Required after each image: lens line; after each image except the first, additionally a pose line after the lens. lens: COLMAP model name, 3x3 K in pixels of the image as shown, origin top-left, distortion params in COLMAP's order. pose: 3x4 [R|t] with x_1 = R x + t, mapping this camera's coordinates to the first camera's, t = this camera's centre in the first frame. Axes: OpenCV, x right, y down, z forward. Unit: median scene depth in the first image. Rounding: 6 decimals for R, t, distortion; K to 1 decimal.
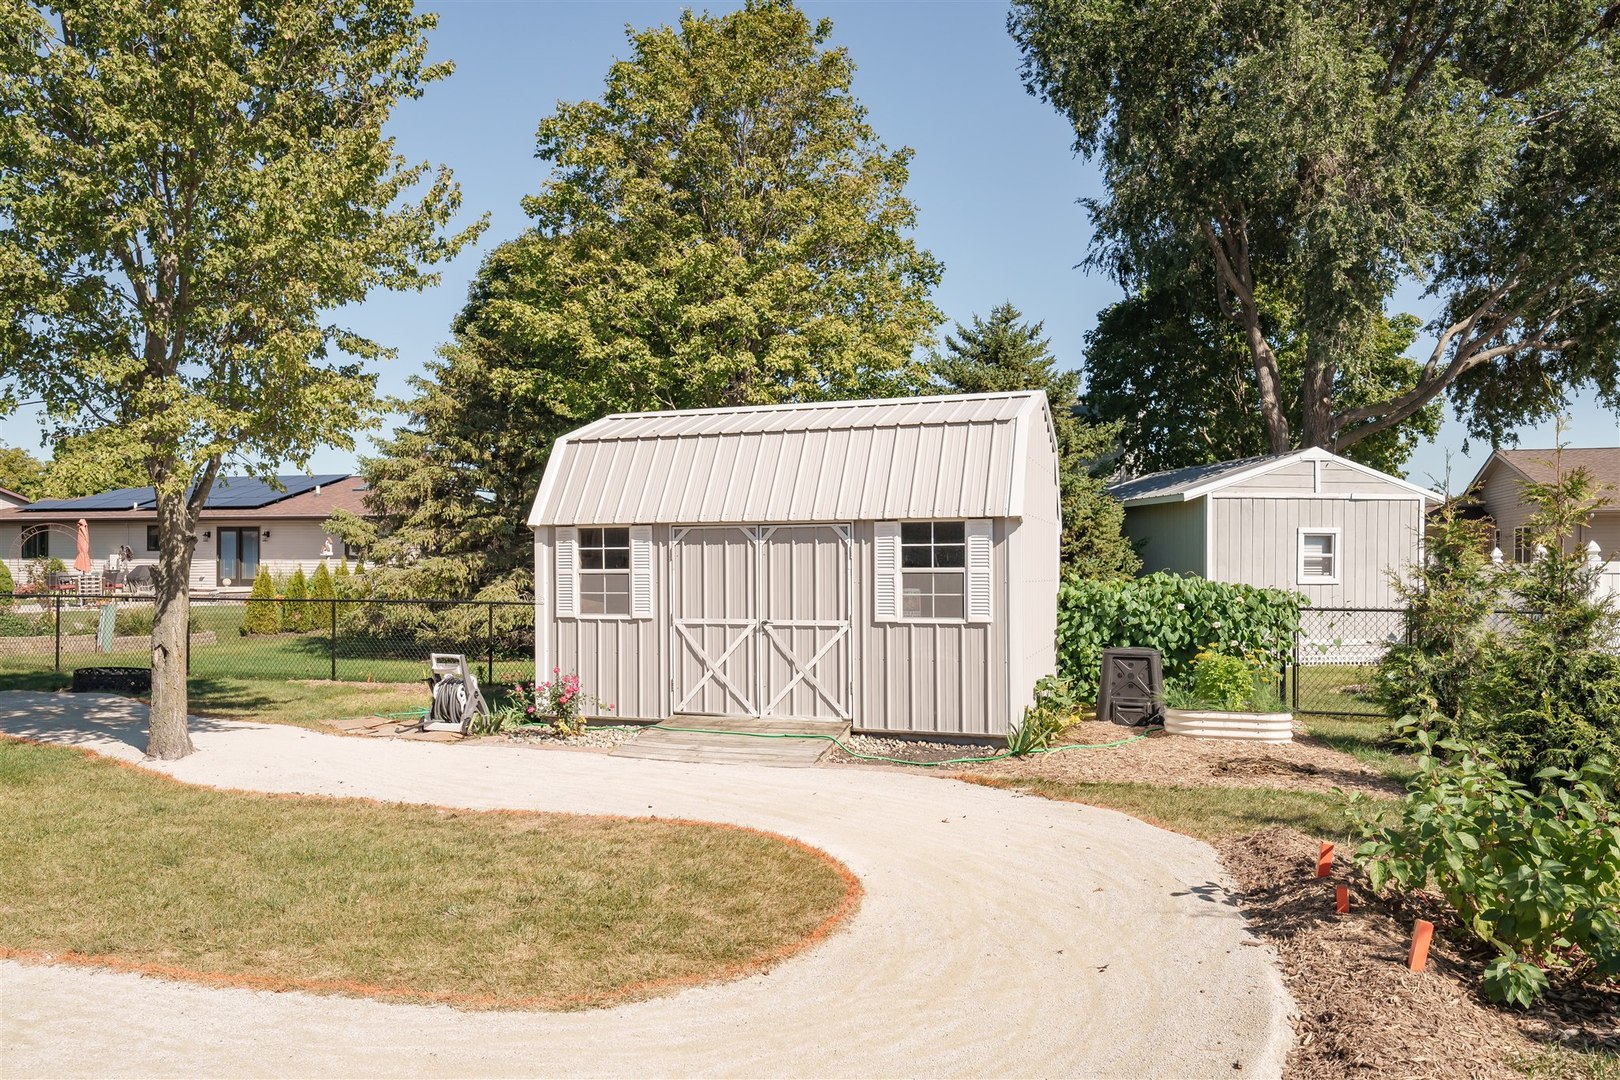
lens RADIAL K [[1061.5, 0, 811.5], [0, 1061.5, 564.2], [0, 0, 1]] dist [0.023047, 0.000852]
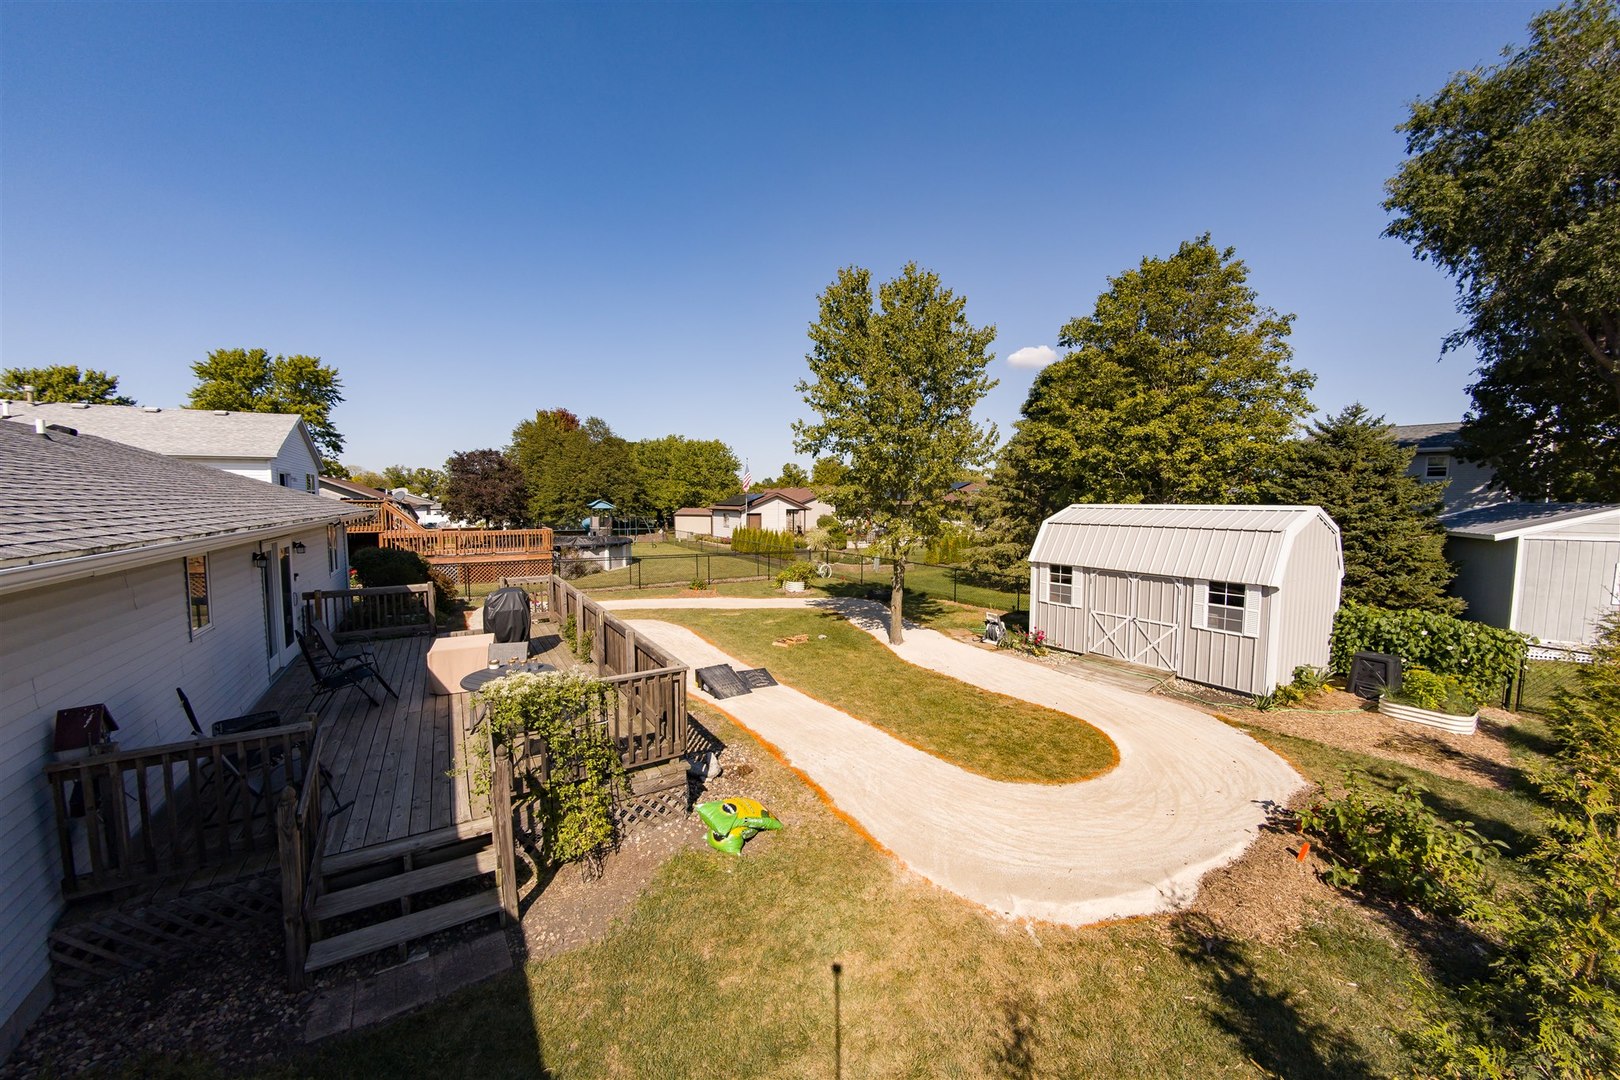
lens RADIAL K [[567.8, 0, 821.1], [0, 567.8, 554.5], [0, 0, 1]] dist [-0.017897, -0.000396]
pose [[0.780083, 0.058572, -0.622928, 0.159490], [0.000511, 0.995548, 0.094249, -0.175625], [0.625675, -0.073841, 0.776581, -0.261148]]
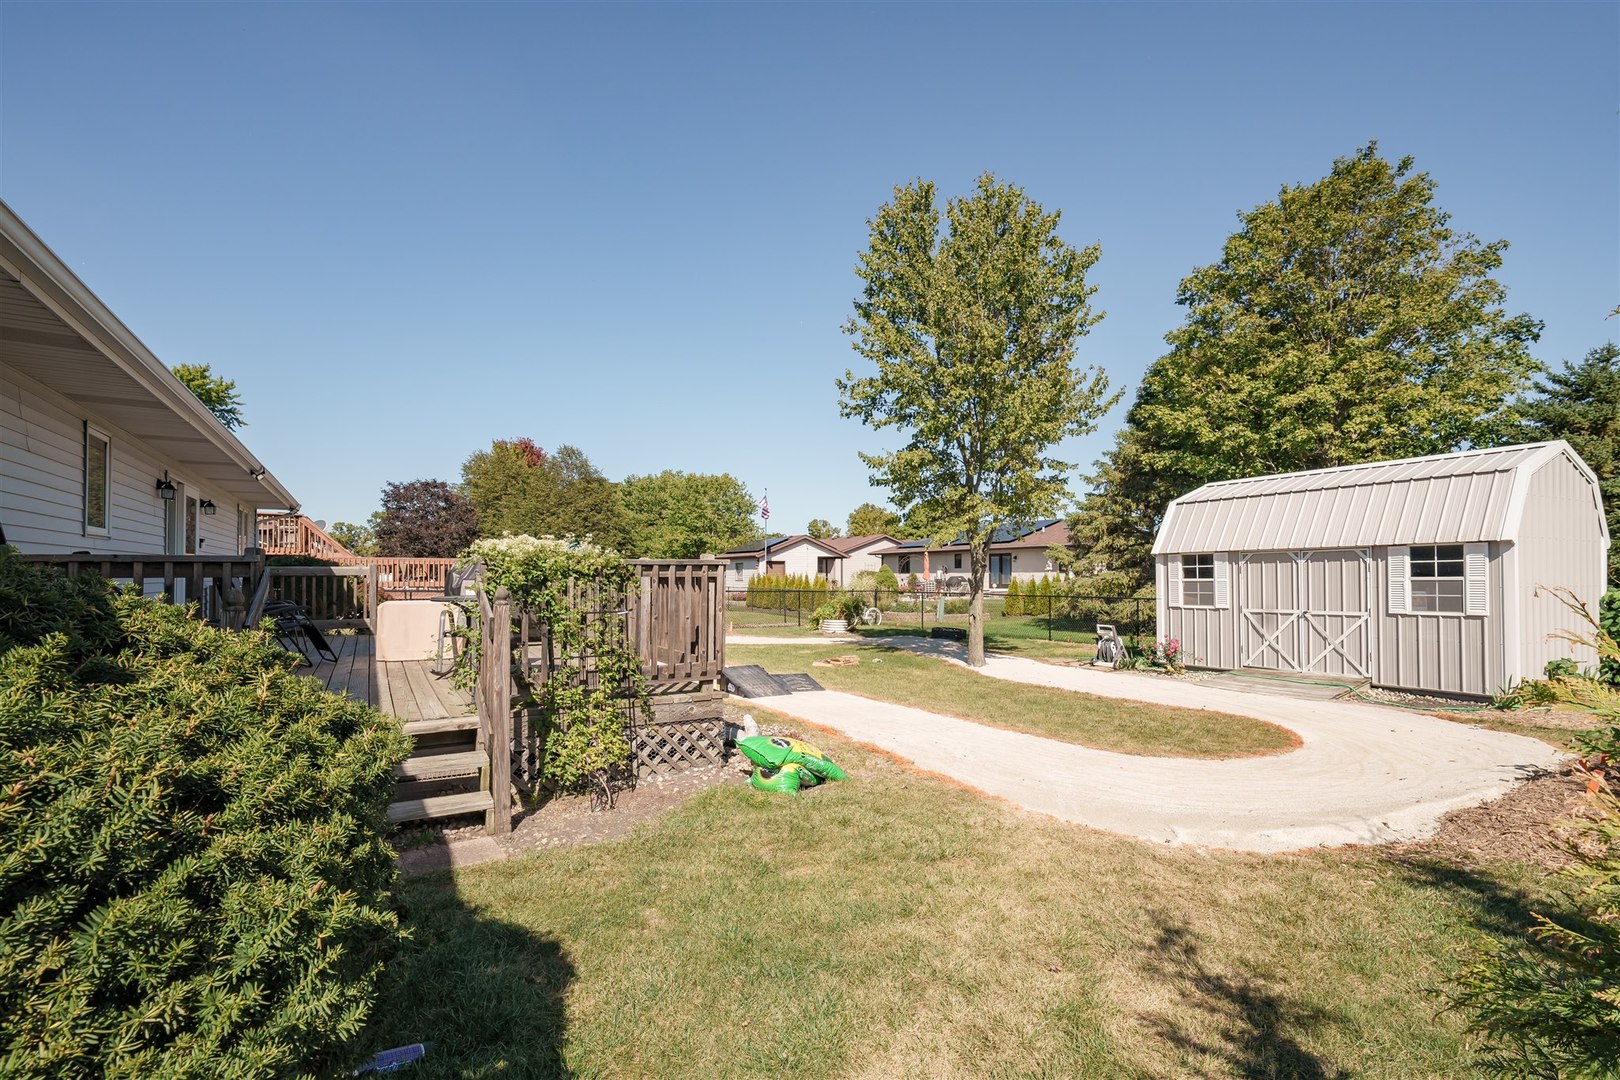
lens RADIAL K [[753.3, 0, 832.5], [0, 753.3, 576.4], [0, 0, 1]] dist [0.015080, 0.002676]
pose [[0.758621, -0.005859, -0.651506, 0.152535], [0.008312, 0.999965, 0.000686, -0.004741], [0.651479, -0.005936, 0.758643, -0.301980]]
